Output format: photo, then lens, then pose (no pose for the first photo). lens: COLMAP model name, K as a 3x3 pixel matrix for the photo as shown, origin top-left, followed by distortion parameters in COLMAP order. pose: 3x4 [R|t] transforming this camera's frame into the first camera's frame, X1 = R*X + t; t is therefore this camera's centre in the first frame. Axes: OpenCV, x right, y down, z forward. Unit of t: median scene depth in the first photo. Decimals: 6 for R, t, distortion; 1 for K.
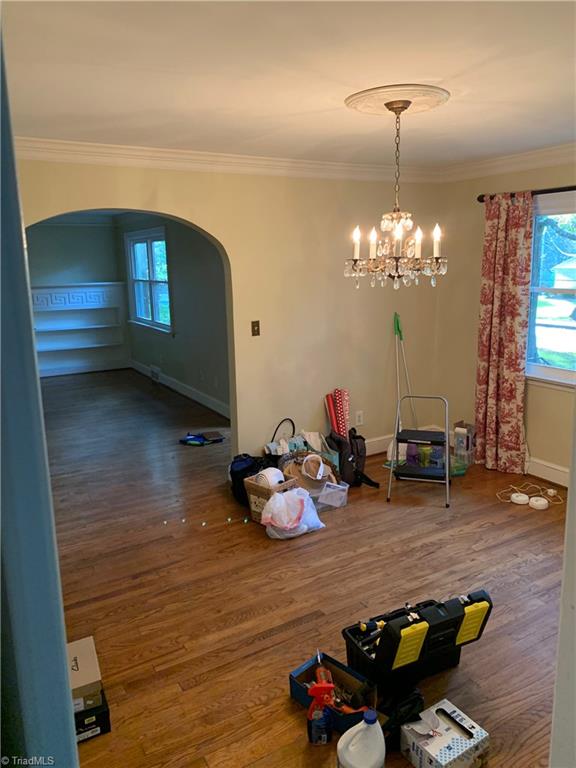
lens RADIAL K [[586.3, 0, 303.5], [0, 586.3, 379.8], [0, 0, 1]] dist [0.034242, -0.000808]
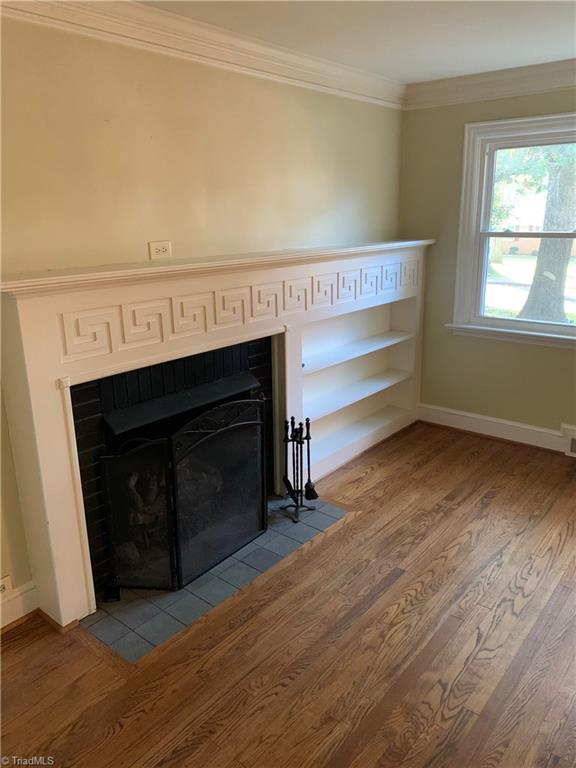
lens RADIAL K [[586.3, 0, 303.5], [0, 586.3, 379.8], [0, 0, 1]] dist [0.034242, -0.000808]
pose [[0.939205, -0.091809, 0.330856, -0.633858], [0.067946, 0.994230, 0.083010, -0.115823], [-0.336568, -0.055483, 0.940023, 0.674570]]
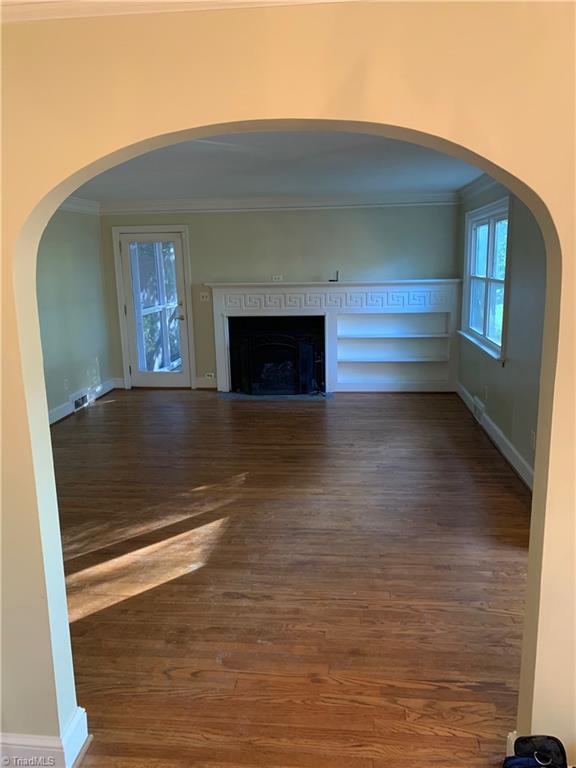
lens RADIAL K [[586.3, 0, 303.5], [0, 586.3, 379.8], [0, 0, 1]] dist [0.034242, -0.000808]
pose [[0.805892, 0.118851, -0.580011, -0.015621], [-0.111280, 0.992591, 0.048775, -0.058673], [0.581511, 0.025236, 0.813147, 0.304541]]
